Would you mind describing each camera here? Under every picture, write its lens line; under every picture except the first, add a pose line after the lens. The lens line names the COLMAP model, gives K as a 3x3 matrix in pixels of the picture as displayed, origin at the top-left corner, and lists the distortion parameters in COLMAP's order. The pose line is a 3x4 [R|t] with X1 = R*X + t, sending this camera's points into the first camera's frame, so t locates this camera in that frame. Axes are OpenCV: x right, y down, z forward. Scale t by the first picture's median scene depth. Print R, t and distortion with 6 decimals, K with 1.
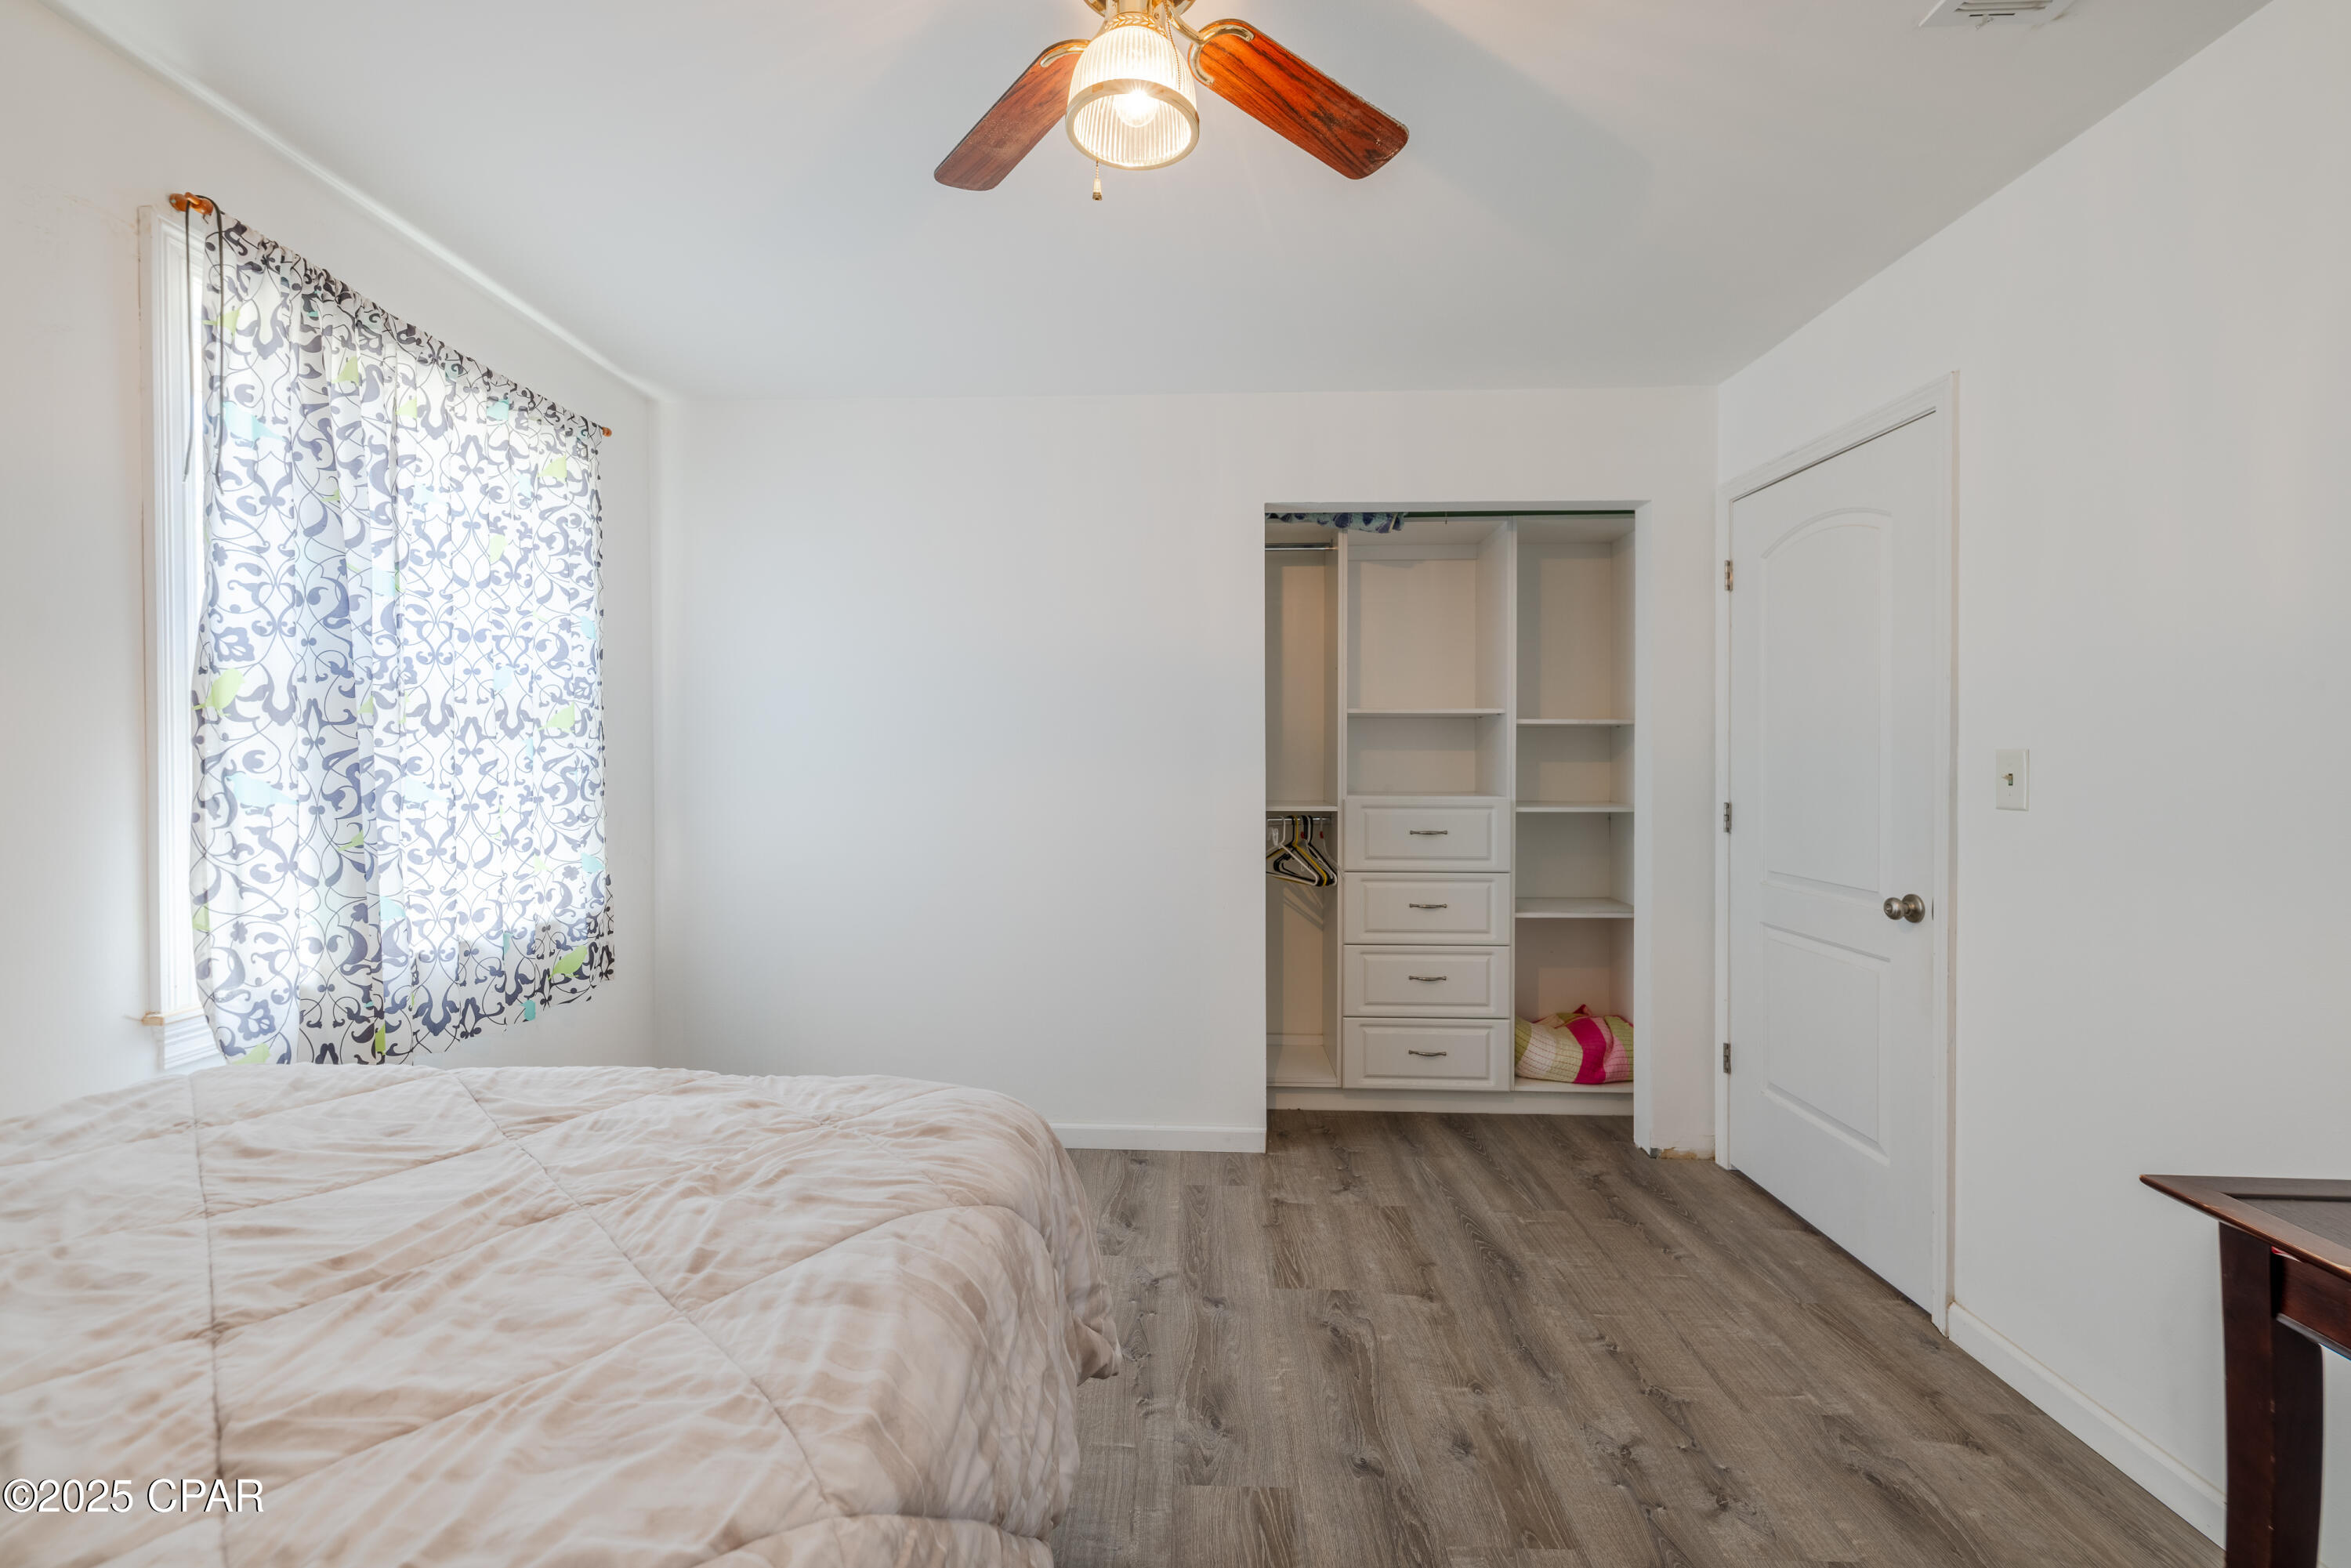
lens RADIAL K [[996.4, 0, 1150.7], [0, 996.4, 774.7], [0, 0, 1]] dist [-0.001534, 0.001158]
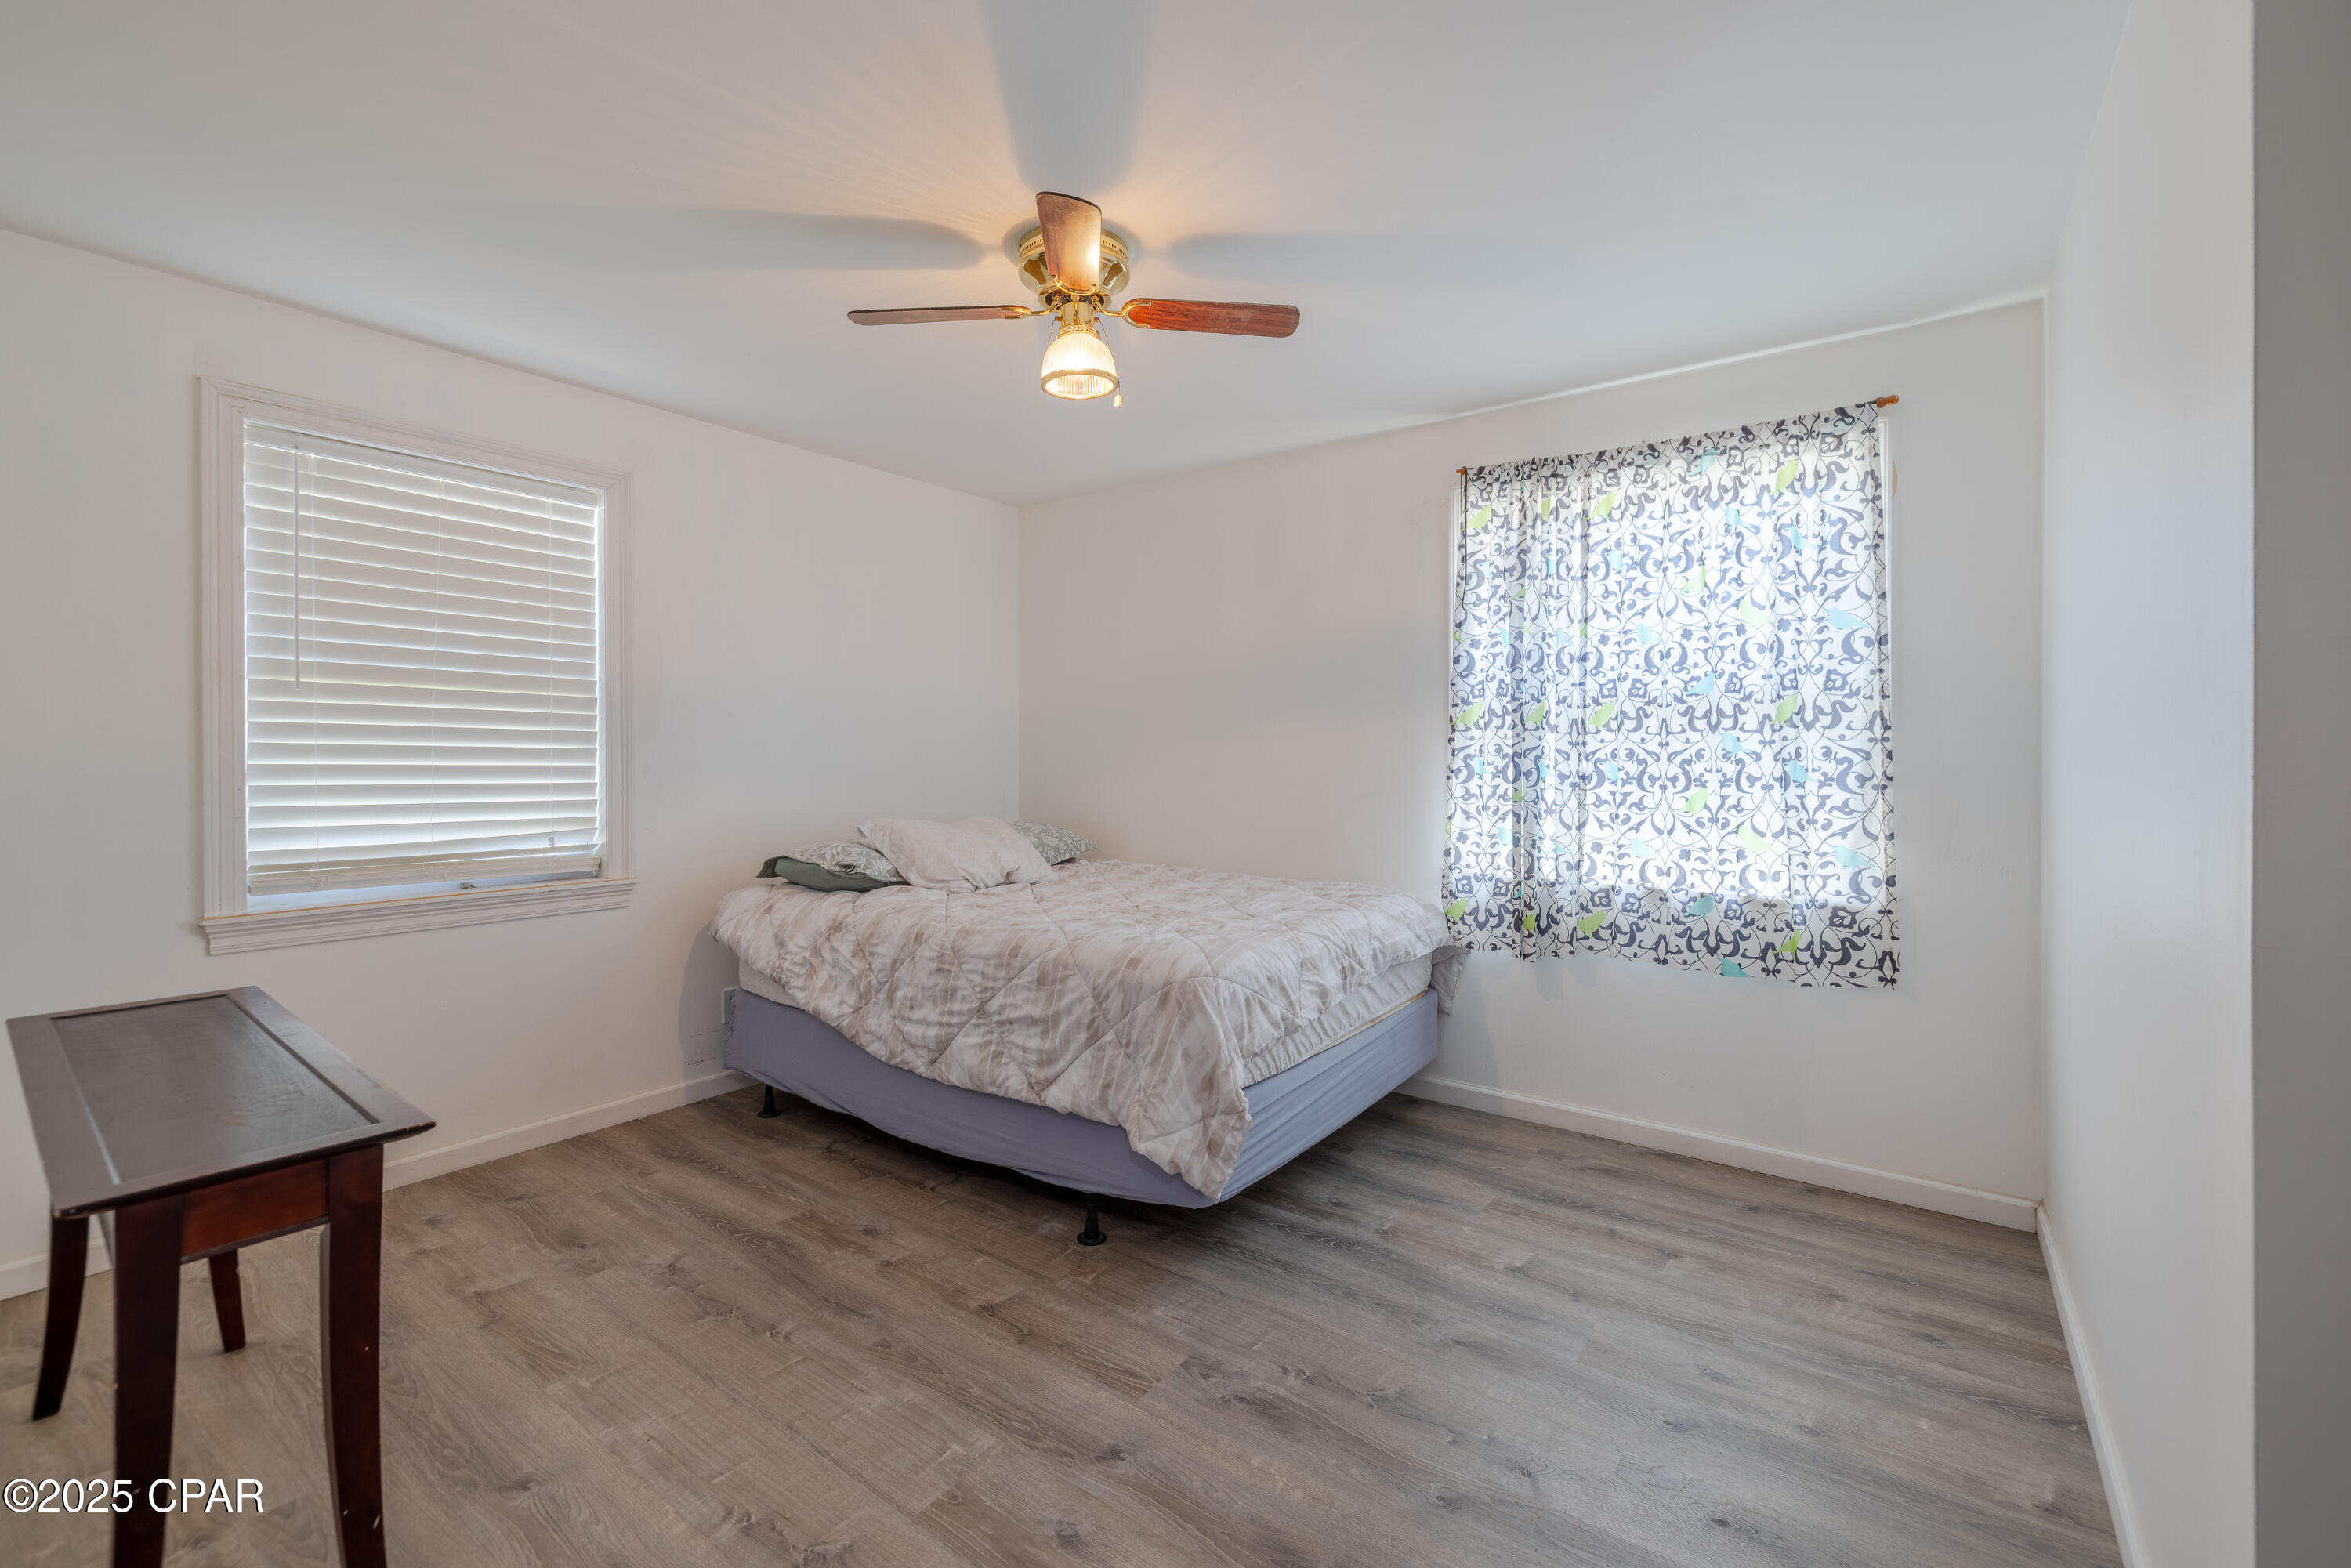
lens RADIAL K [[996.4, 0, 1158.1], [0, 996.4, 766.6], [0, 0, 1]] dist [-0.001534, 0.001158]
pose [[-0.571495, 0.012916, -0.820504, 0.759597], [-0.016802, 0.999482, 0.027436, -0.018661], [0.820433, 0.029466, -0.570982, 1.202649]]
